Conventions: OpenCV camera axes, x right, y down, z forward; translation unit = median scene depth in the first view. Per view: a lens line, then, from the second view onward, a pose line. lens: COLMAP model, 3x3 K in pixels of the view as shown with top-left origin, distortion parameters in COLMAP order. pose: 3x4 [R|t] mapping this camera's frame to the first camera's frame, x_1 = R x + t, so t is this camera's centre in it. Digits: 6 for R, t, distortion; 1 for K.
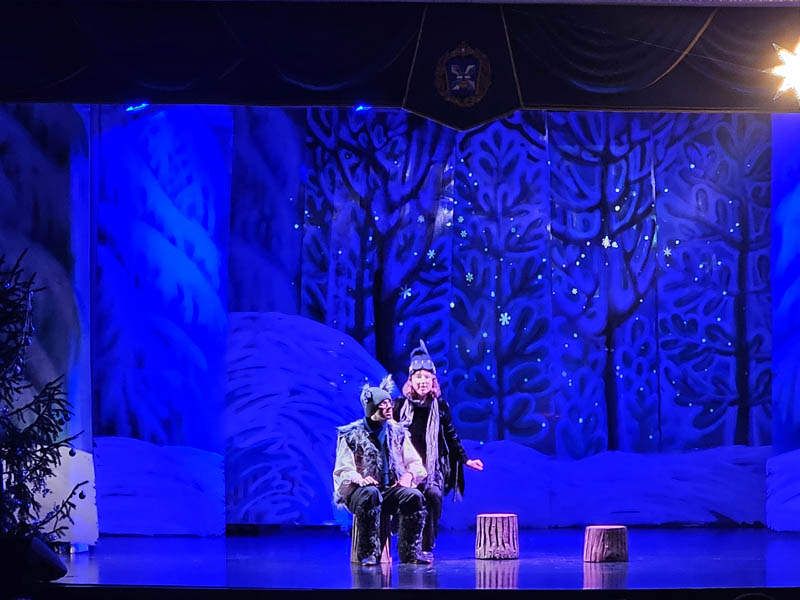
lens RADIAL K [[1609.6, 0, 395.2], [0, 1609.6, 299.8], [0, 0, 1]] dist [-0.397429, 0.000000]
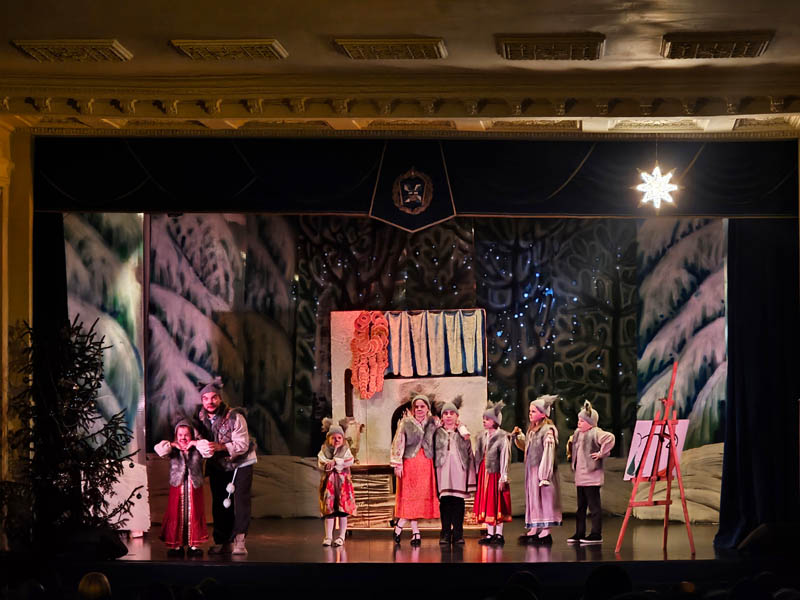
lens RADIAL K [[1609.6, 0, 406.4], [0, 1609.6, 302.0], [0, 0, 1]] dist [-0.397429, 0.000000]
pose [[0.999415, -0.004096, 0.033948, -0.010565], [0.004446, 0.999938, -0.010249, -0.030455], [-0.033904, 0.010394, 0.999371, -0.393832]]
